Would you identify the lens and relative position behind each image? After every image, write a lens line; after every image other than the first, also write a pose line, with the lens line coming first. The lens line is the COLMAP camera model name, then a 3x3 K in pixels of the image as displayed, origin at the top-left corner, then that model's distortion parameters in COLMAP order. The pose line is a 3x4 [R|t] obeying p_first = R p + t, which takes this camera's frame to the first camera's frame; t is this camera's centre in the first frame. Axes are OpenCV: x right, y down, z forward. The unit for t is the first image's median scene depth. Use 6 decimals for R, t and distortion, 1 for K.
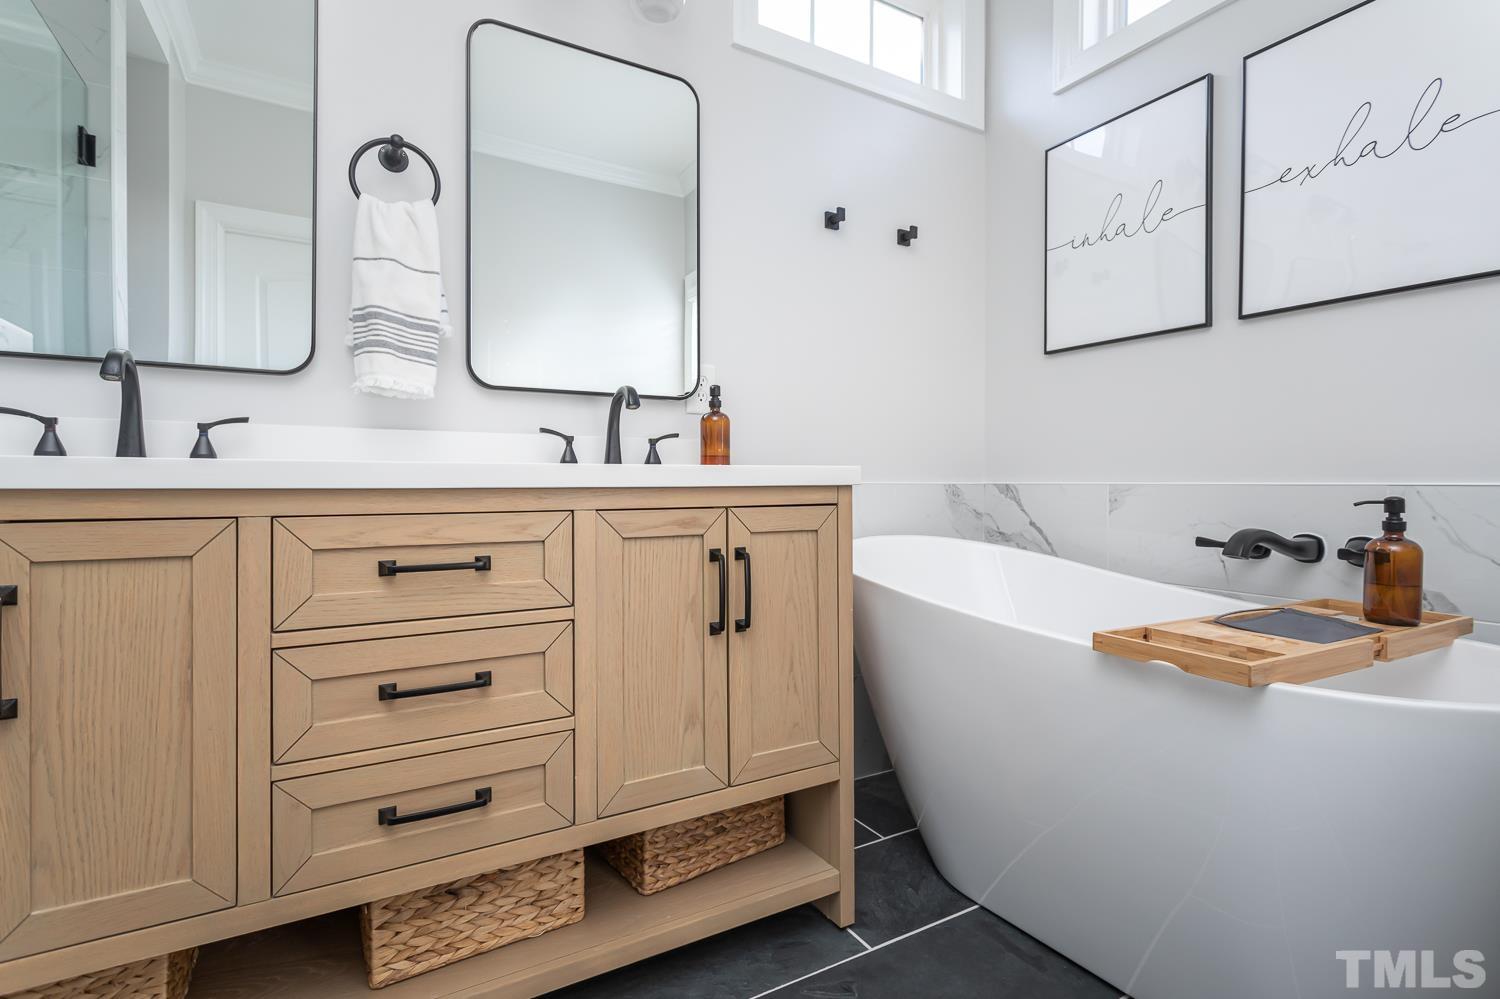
lens RADIAL K [[707.3, 0, 735.2], [0, 707.3, 481.9], [0, 0, 1]] dist [-0.000319, 0.001782]
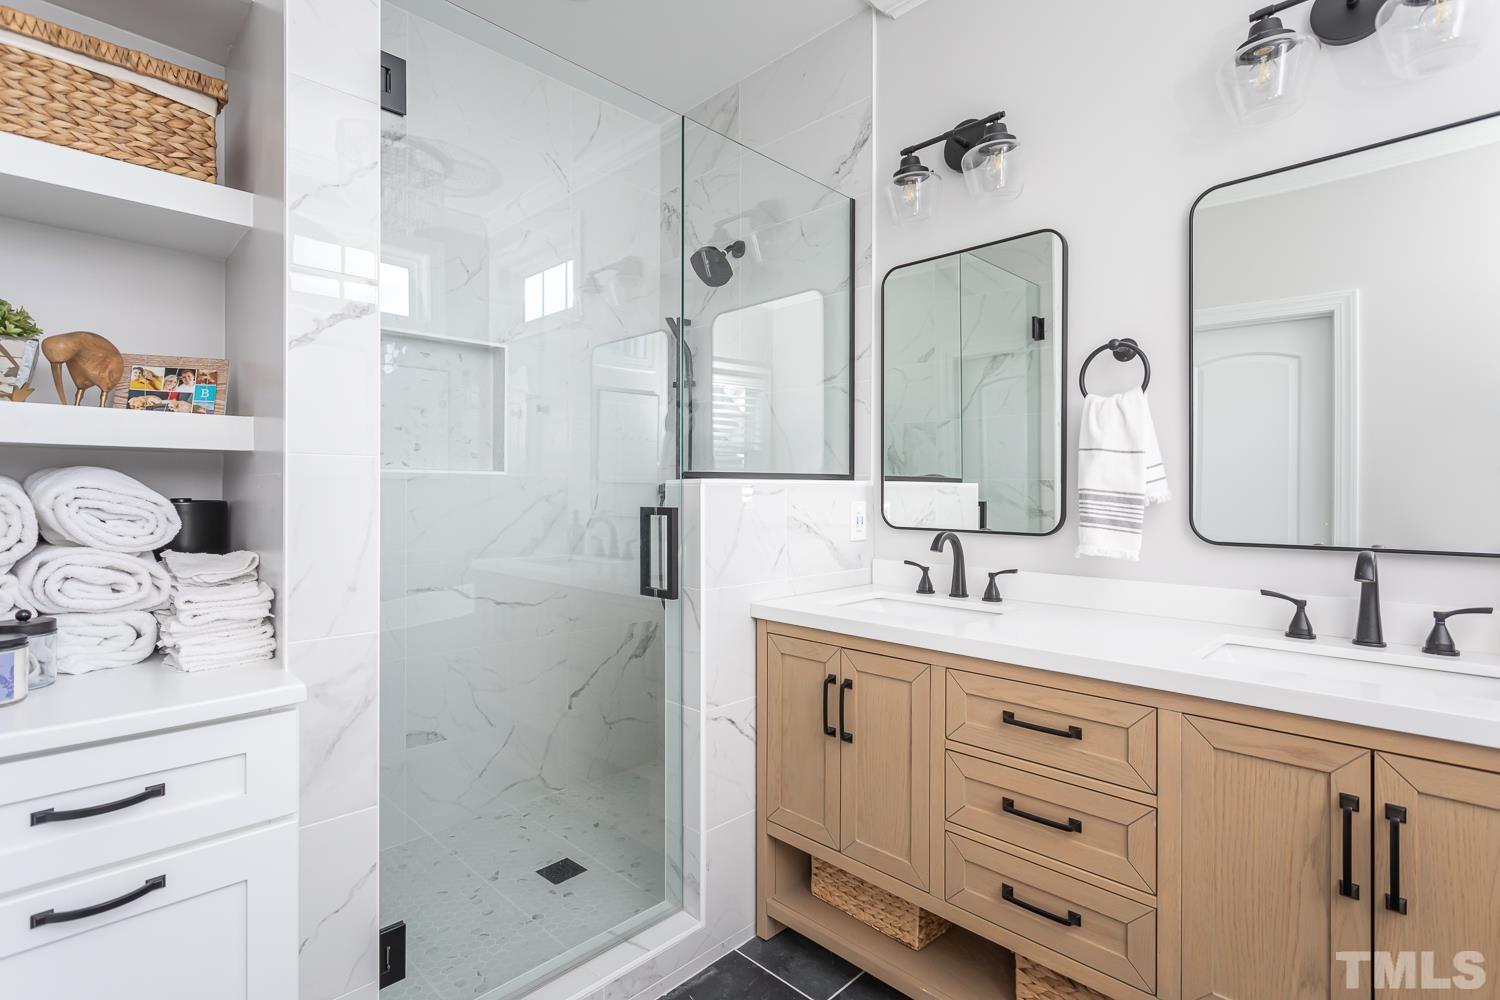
lens RADIAL K [[707.3, 0, 752.4], [0, 707.3, 495.7], [0, 0, 1]] dist [-0.000319, 0.001782]
pose [[0.279704, 0.005549, -0.960070, 0.639273], [-0.007743, 0.999964, 0.003523, -0.284538], [0.960055, 0.006448, 0.279737, 0.092481]]
